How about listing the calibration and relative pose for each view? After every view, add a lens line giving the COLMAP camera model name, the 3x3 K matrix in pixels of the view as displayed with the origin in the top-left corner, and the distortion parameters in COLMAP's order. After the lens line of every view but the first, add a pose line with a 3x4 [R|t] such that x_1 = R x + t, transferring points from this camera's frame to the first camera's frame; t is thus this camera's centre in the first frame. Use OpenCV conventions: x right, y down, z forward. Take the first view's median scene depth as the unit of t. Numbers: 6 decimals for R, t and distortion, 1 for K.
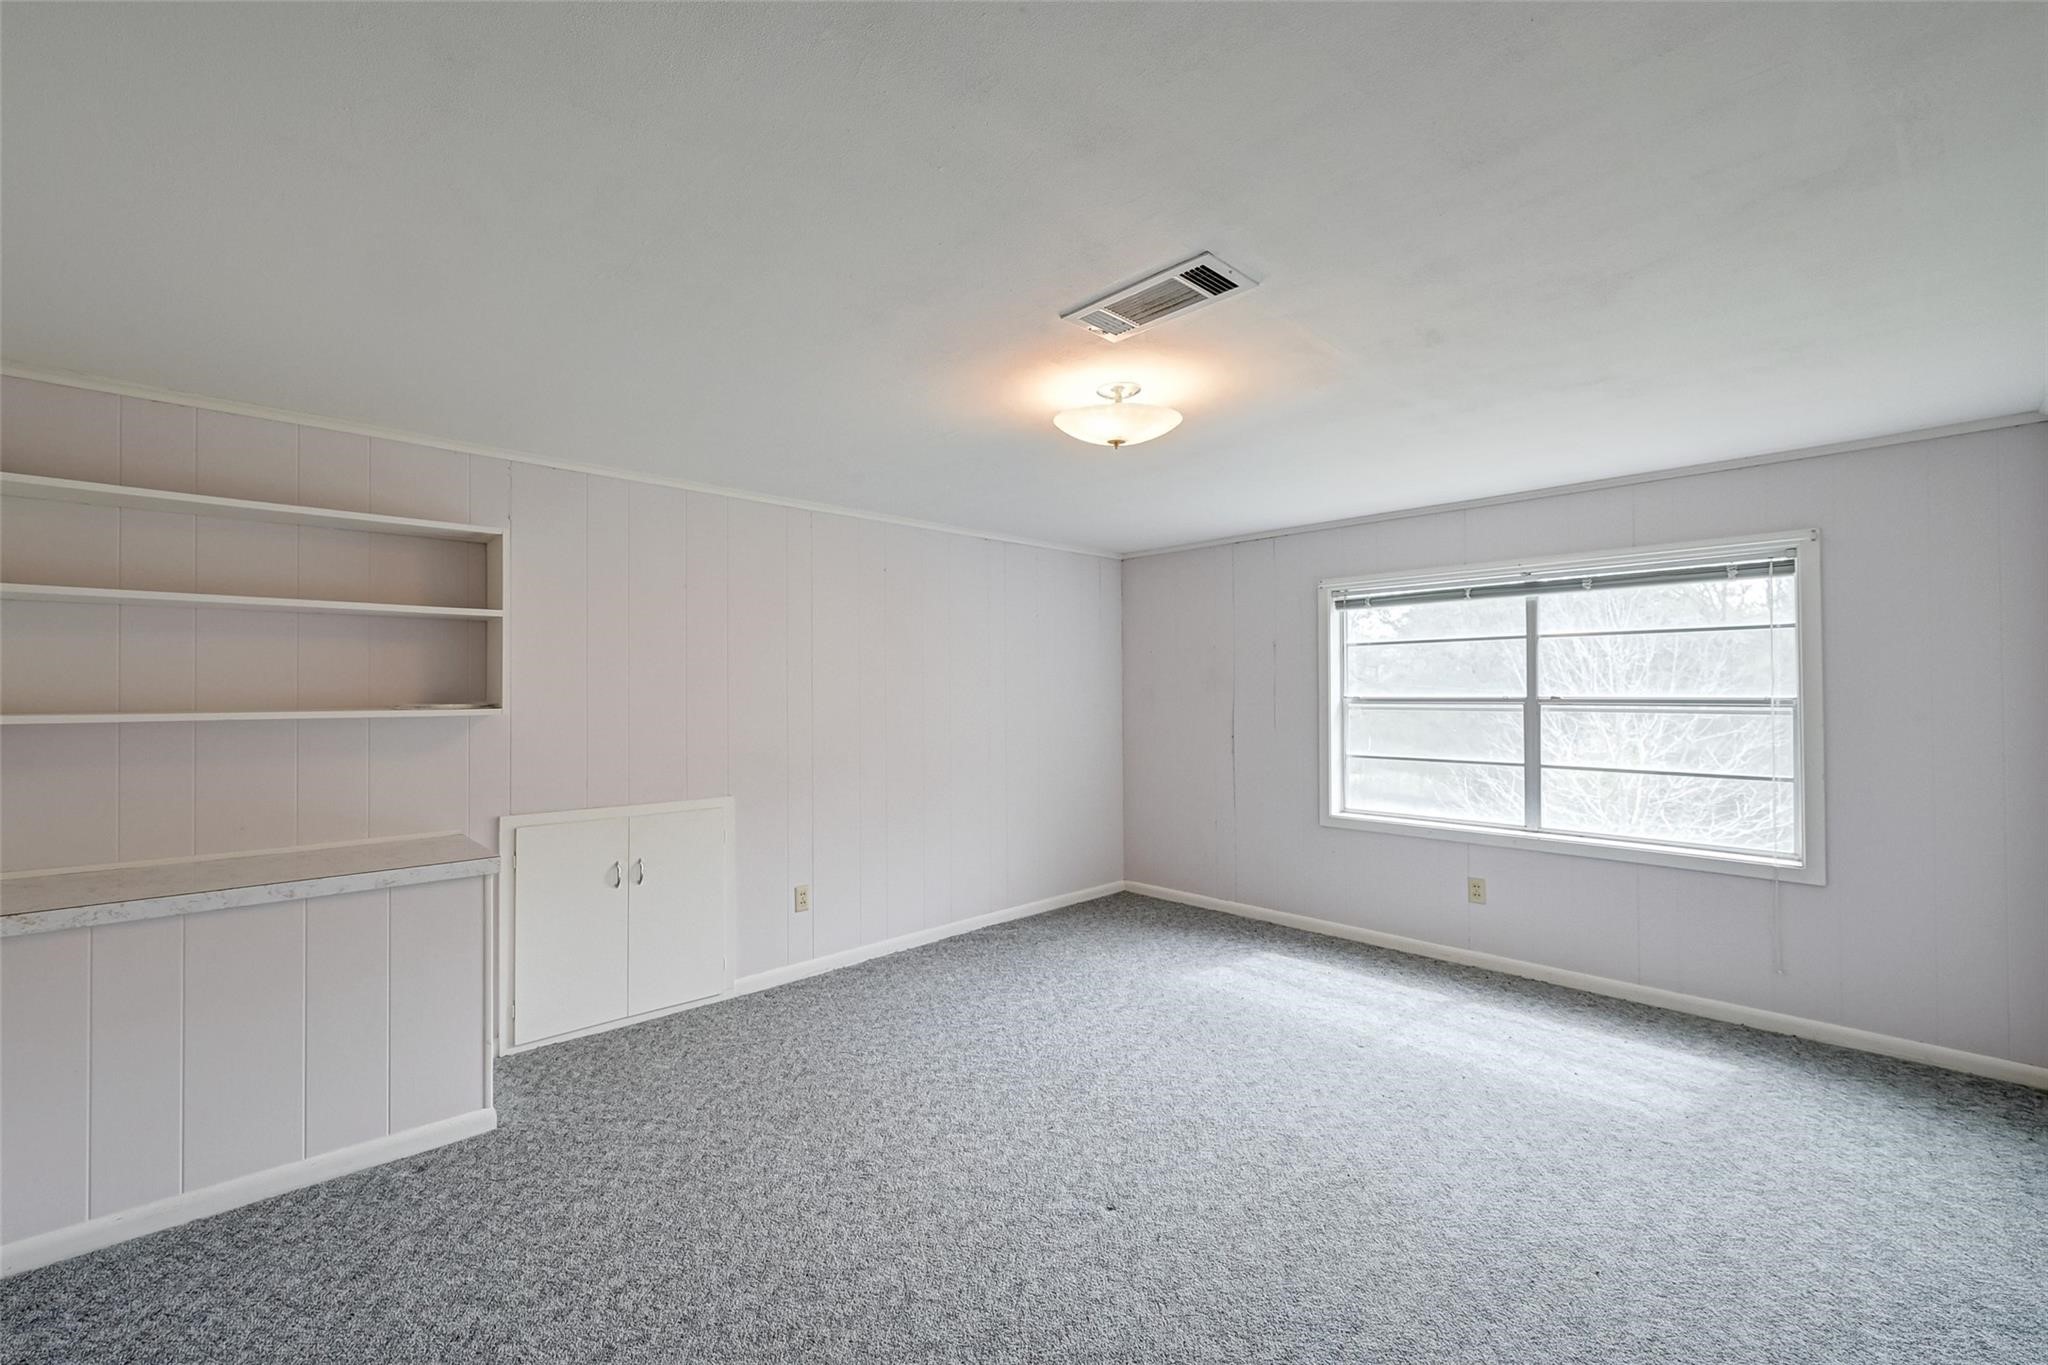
lens RADIAL K [[827.2, 0, 1019.9], [0, 827.2, 678.4], [0, 0, 1]] dist [-0.001032, 0.000253]
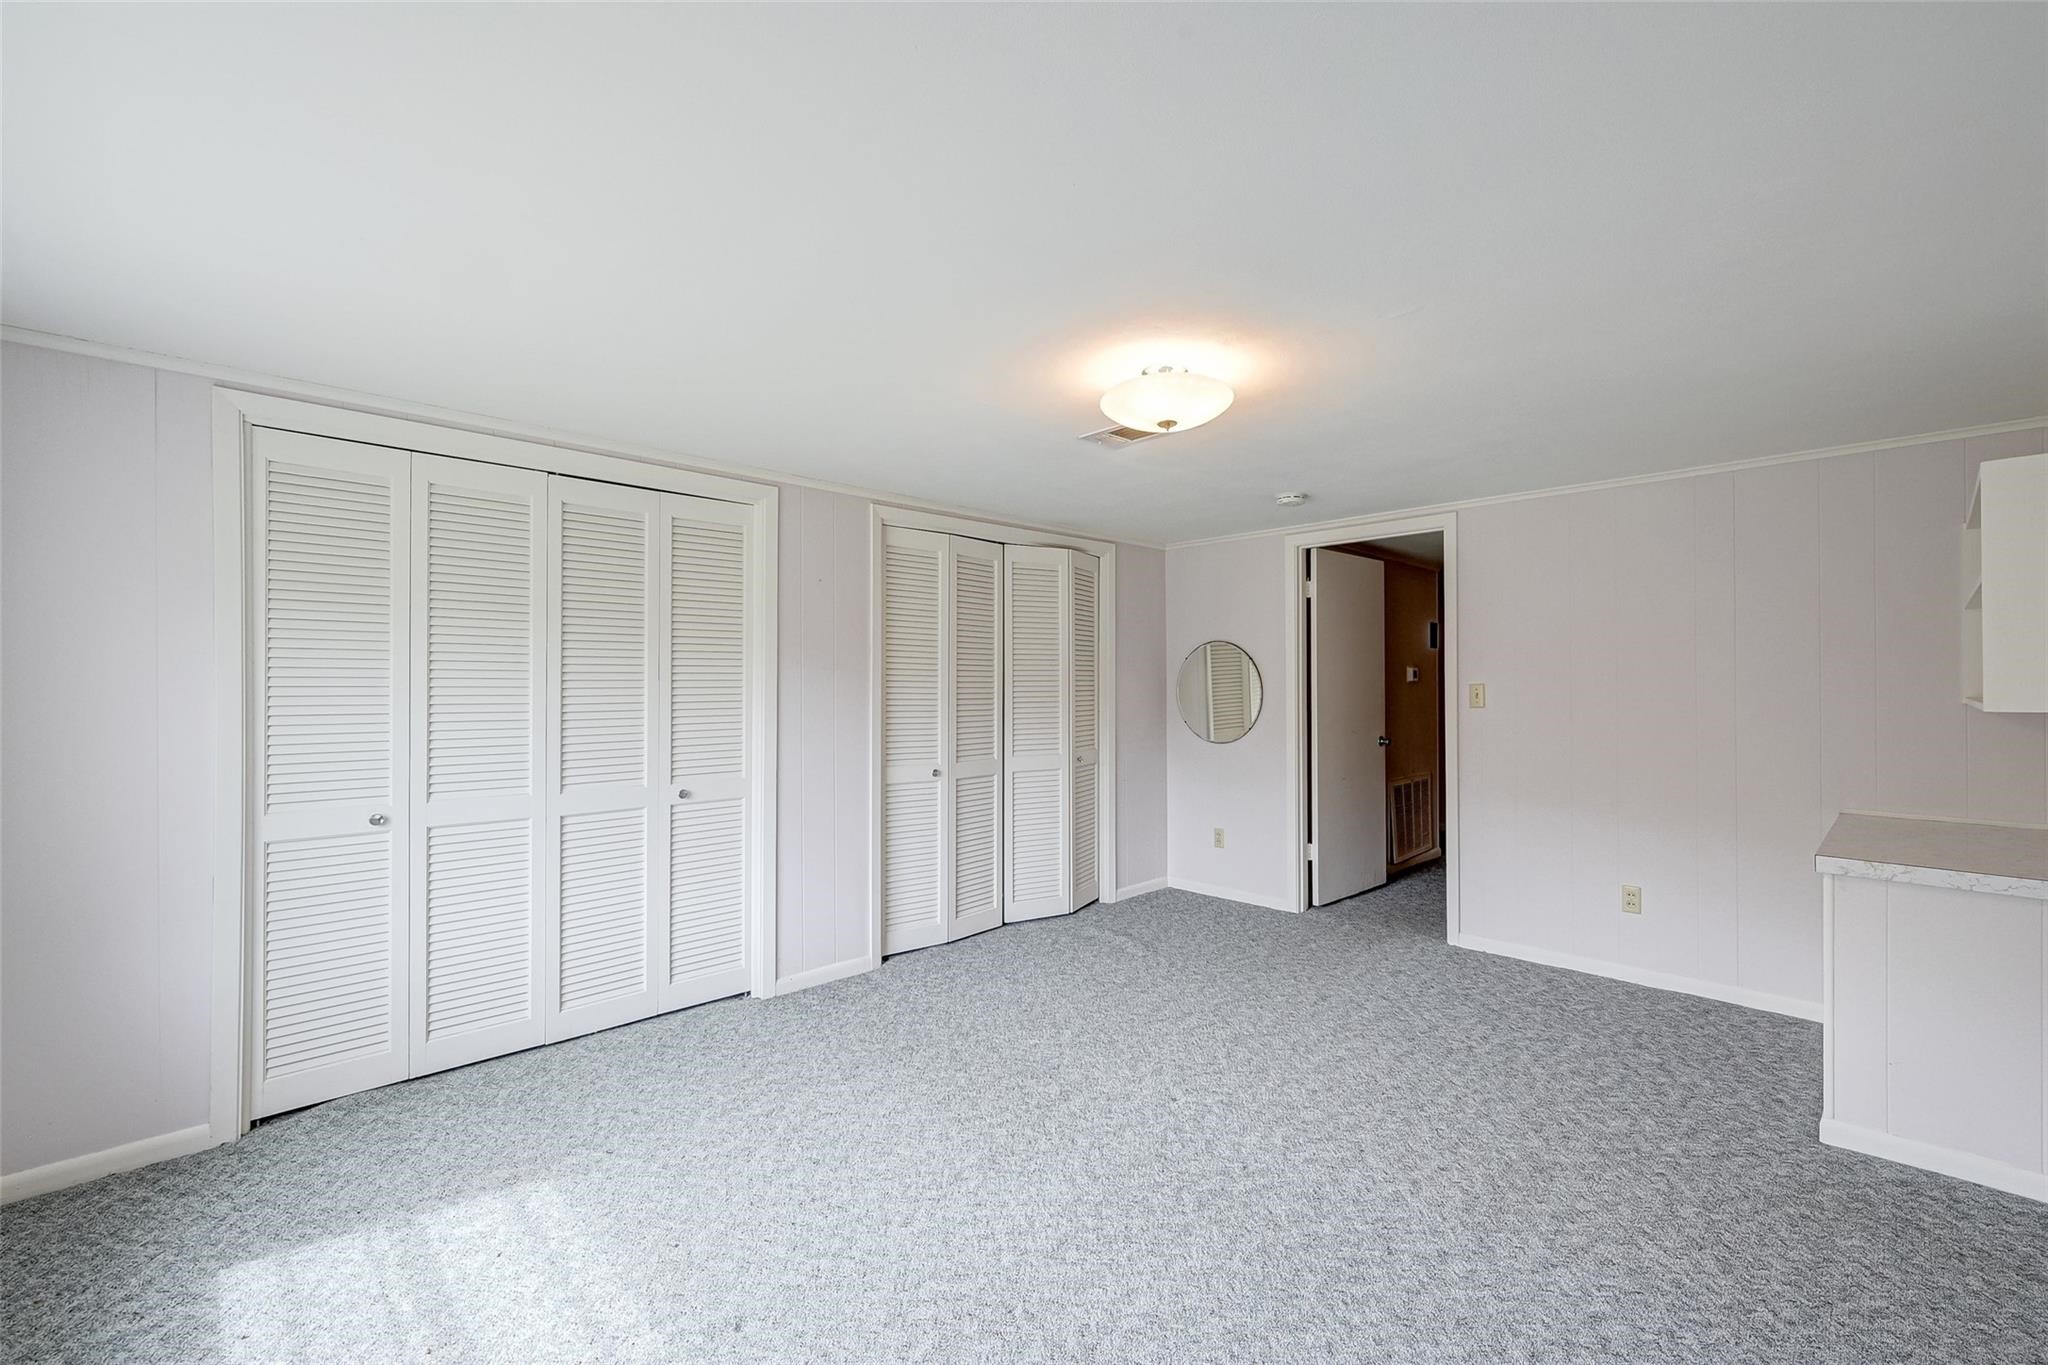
lens RADIAL K [[827.2, 0, 1018.7], [0, 827.2, 681.4], [0, 0, 1]] dist [-0.001032, 0.000253]
pose [[-0.998643, 0.006894, 0.051628, 0.247847], [0.005860, 0.999780, -0.020147, 0.023957], [-0.051755, -0.019817, -0.998463, 2.033728]]
